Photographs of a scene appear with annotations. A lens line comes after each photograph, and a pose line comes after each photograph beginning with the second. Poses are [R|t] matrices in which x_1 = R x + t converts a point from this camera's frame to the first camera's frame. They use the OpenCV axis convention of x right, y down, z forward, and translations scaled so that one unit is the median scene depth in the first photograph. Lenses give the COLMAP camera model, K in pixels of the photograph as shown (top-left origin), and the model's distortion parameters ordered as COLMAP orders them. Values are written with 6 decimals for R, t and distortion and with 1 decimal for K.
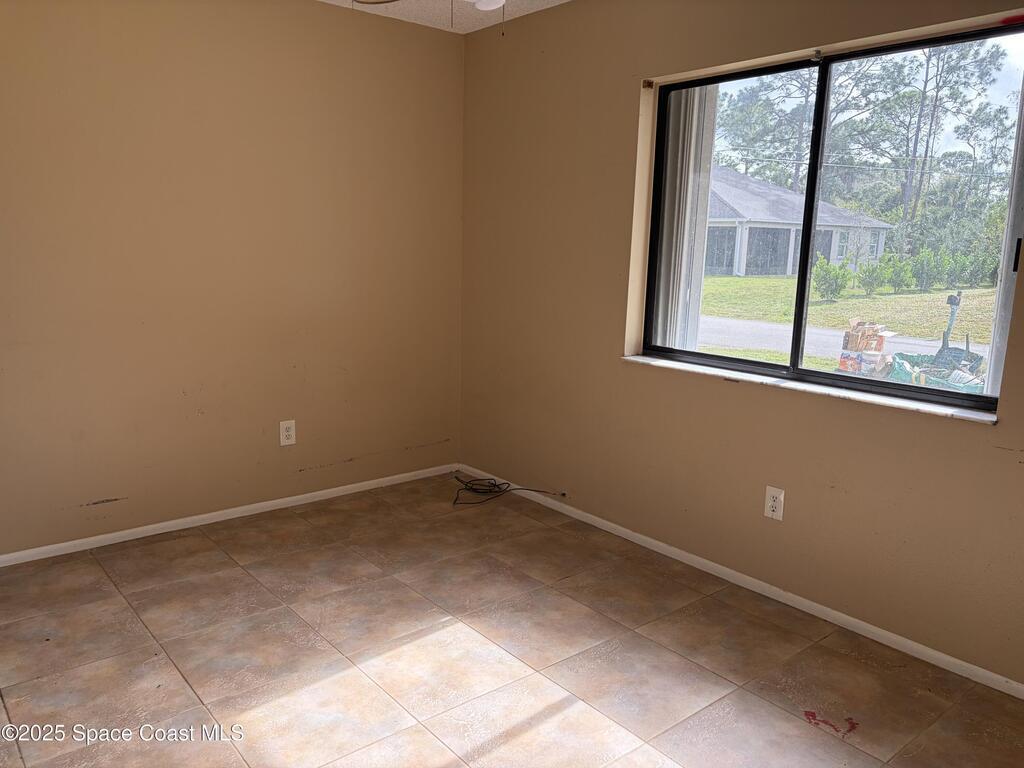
lens RADIAL K [[772.0, 0, 504.4], [0, 772.0, 385.8], [0, 0, 1]] dist [0.055617, -0.064732]
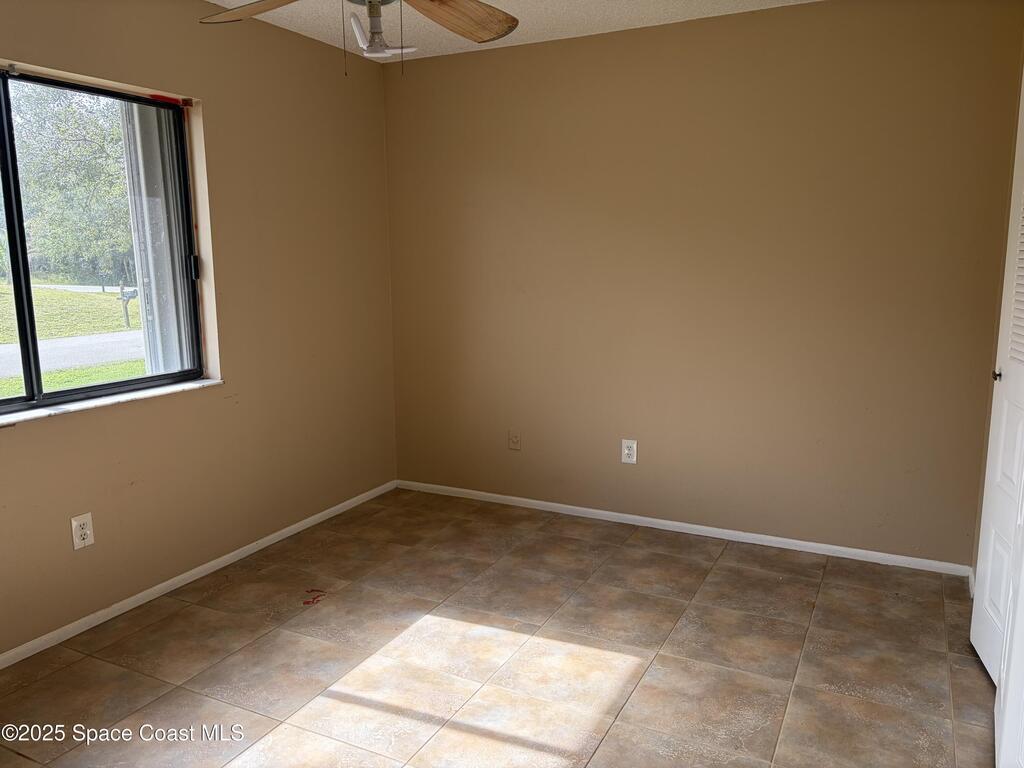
lens RADIAL K [[772.0, 0, 506.5], [0, 772.0, 384.8], [0, 0, 1]] dist [0.055617, -0.064732]
pose [[-0.396666, -0.170394, 0.902010, -0.790833], [0.167474, 0.952697, 0.253617, -0.201655], [-0.902557, 0.251664, -0.349366, 0.917124]]
